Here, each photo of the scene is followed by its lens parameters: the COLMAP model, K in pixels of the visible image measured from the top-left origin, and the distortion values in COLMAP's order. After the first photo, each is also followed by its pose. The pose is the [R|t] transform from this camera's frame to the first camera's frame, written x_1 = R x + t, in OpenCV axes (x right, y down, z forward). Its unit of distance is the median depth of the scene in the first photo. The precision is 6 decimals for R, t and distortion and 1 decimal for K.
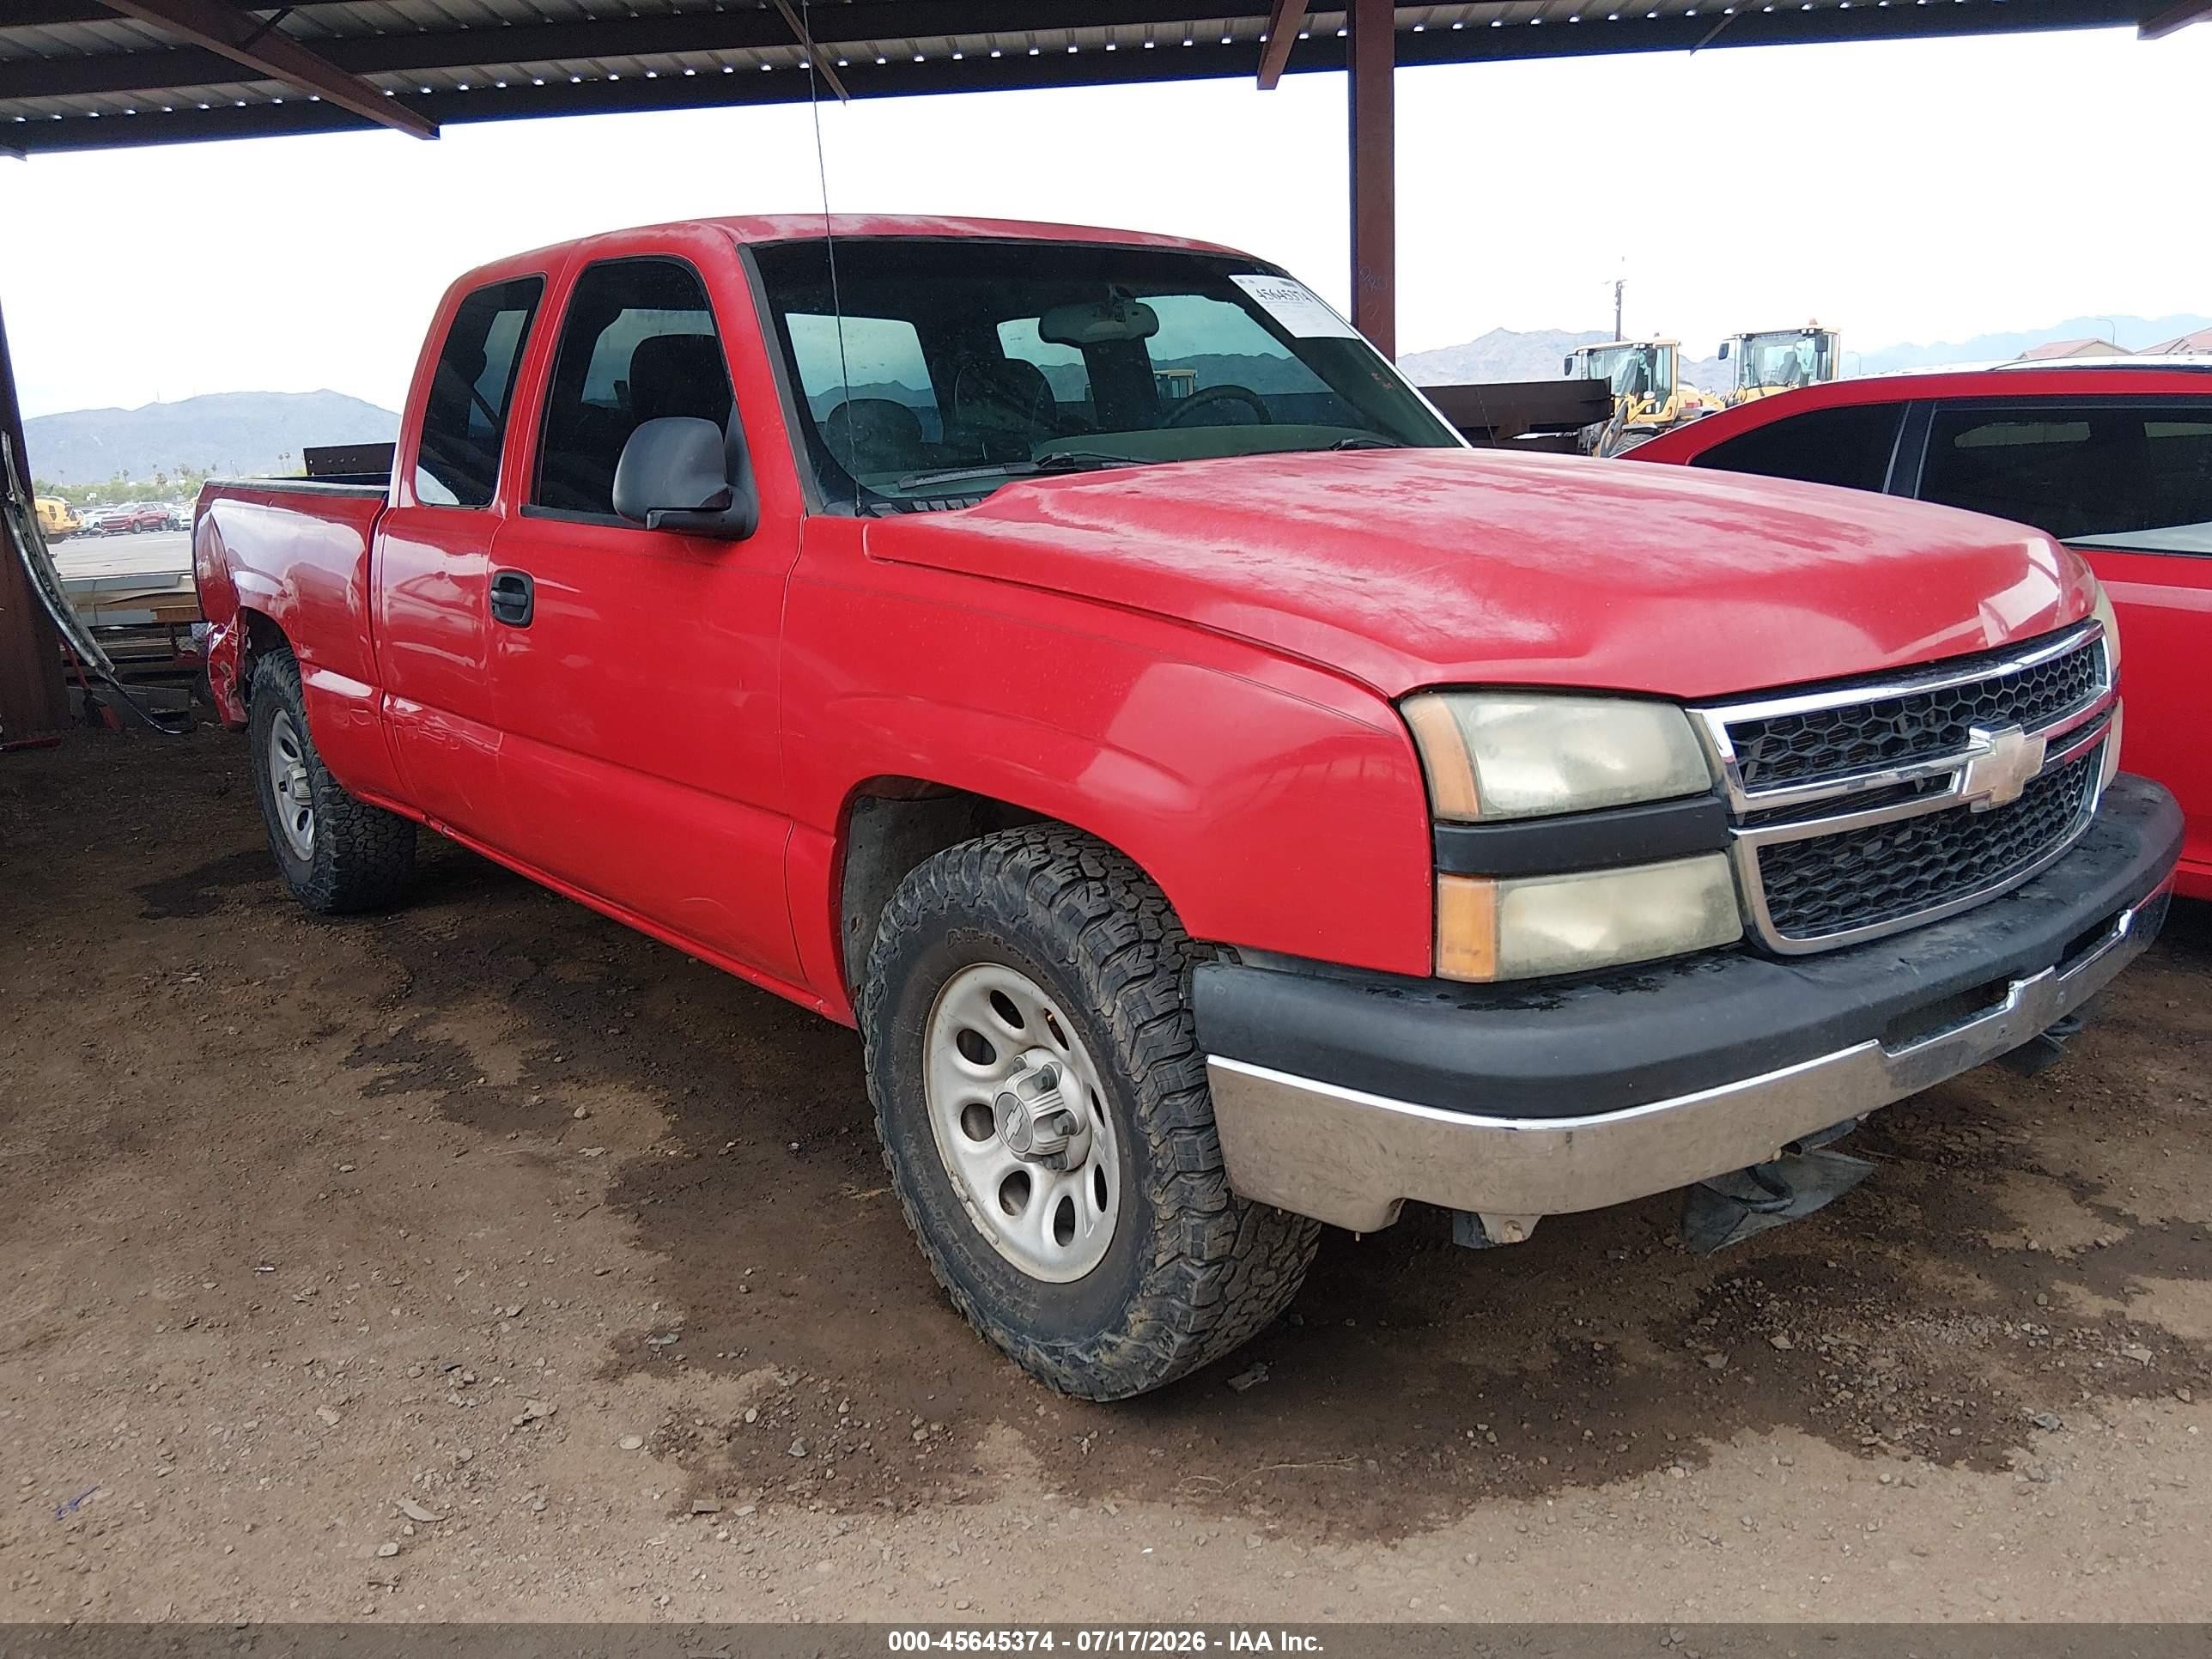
lens RADIAL K [[1722.9, 0, 1109.2], [0, 1722.9, 821.7], [0, 0, 1]] dist [0.097439, -0.158163]
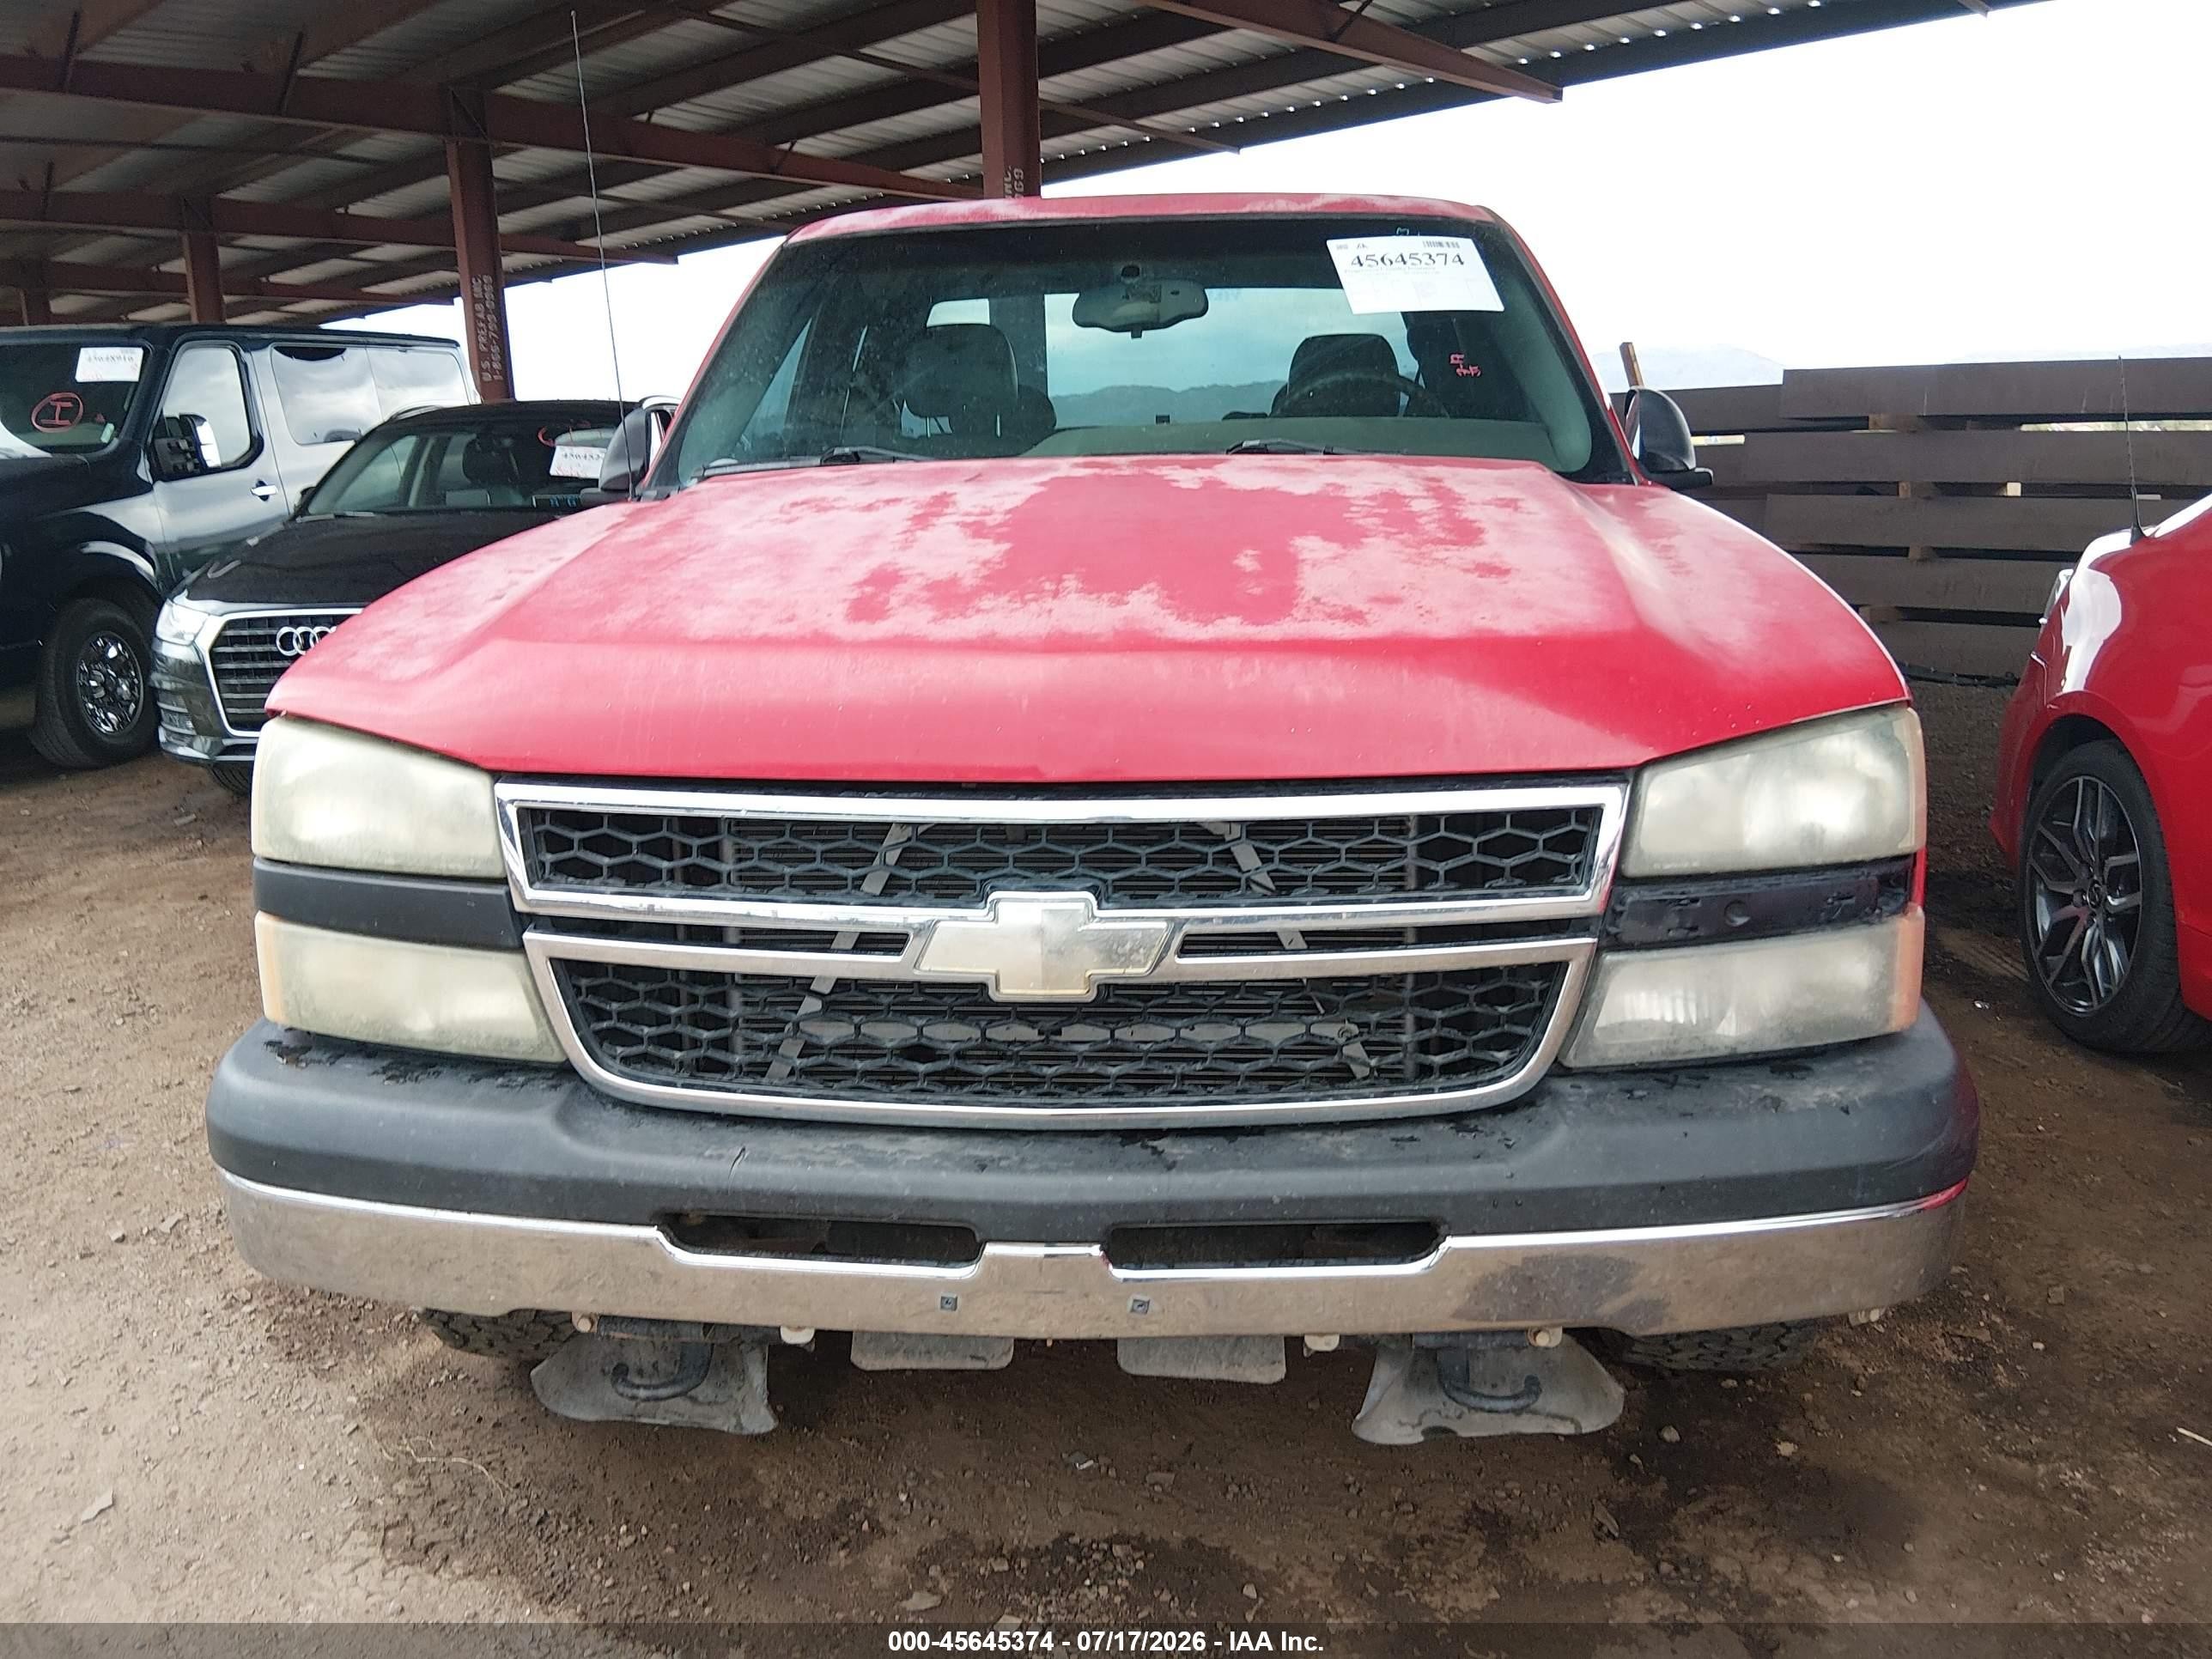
lens RADIAL K [[1722.9, 0, 1109.2], [0, 1722.9, 821.7], [0, 0, 1]] dist [0.097439, -0.158163]
pose [[0.709789, 0.173986, -0.682590, 0.901751], [-0.154360, 0.983882, 0.090271, -0.134292], [0.687294, 0.041291, 0.725205, 0.458340]]
